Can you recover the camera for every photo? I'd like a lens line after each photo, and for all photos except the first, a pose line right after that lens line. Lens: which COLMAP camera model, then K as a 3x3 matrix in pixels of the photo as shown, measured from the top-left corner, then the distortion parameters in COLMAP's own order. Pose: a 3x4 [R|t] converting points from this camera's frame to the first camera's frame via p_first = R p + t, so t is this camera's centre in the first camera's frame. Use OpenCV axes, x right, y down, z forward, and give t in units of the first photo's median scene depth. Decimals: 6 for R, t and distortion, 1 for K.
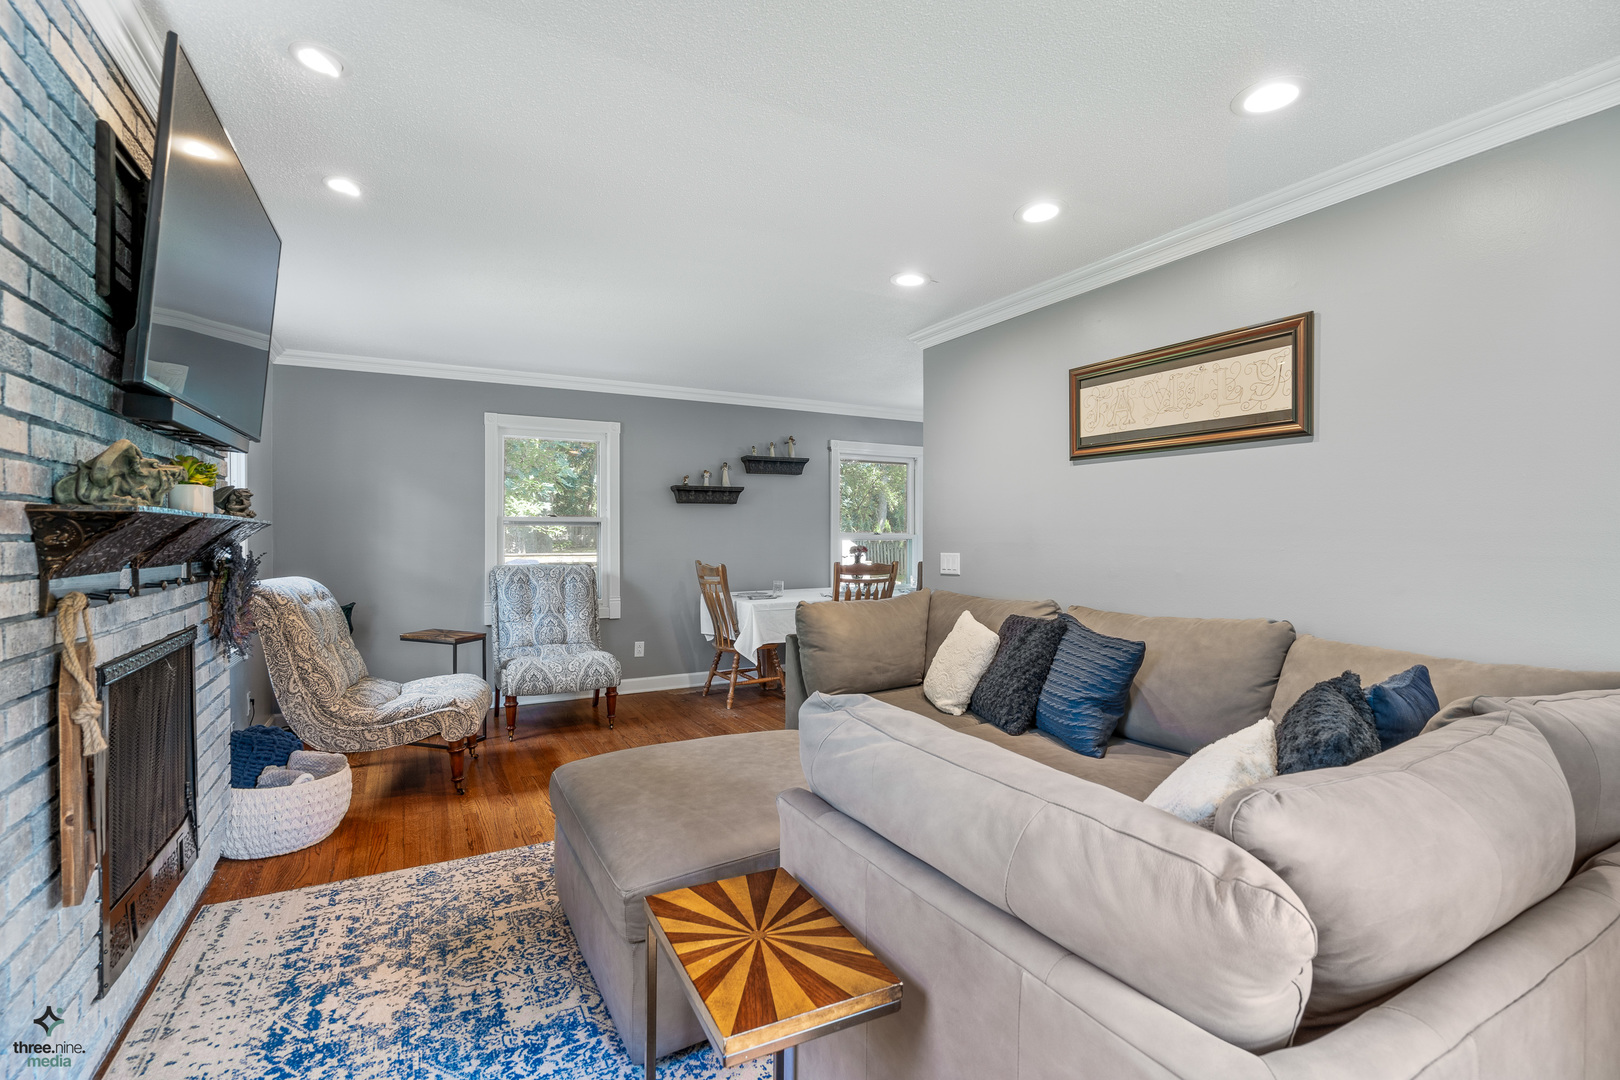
lens RADIAL K [[741.4, 0, 810.0], [0, 741.4, 540.0], [0, 0, 1]] dist [-0.003185, -0.000106]
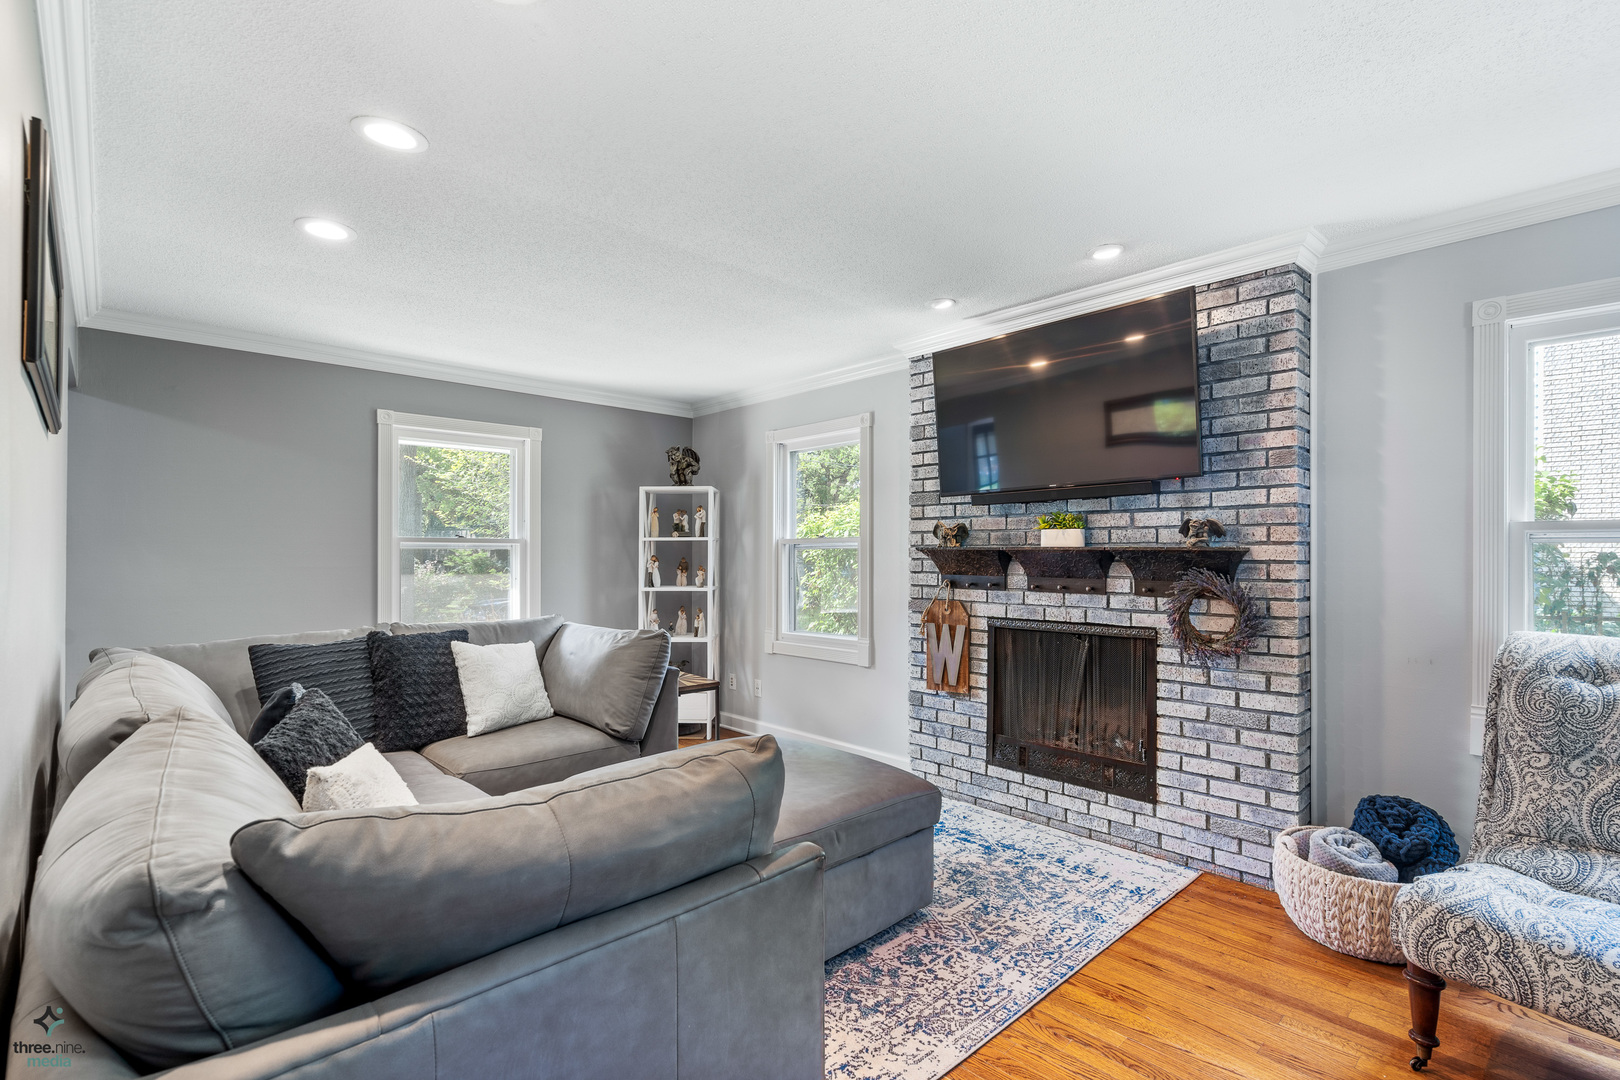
lens RADIAL K [[748.5, 0, 810.6], [0, 748.5, 561.7], [0, 0, 1]] dist [0.000492, 0.000123]
pose [[-0.966867, 0.003068, -0.255262, 0.100160], [-0.000991, 0.999875, 0.015772, -0.022849], [0.255279, 0.015502, -0.966743, 2.107481]]
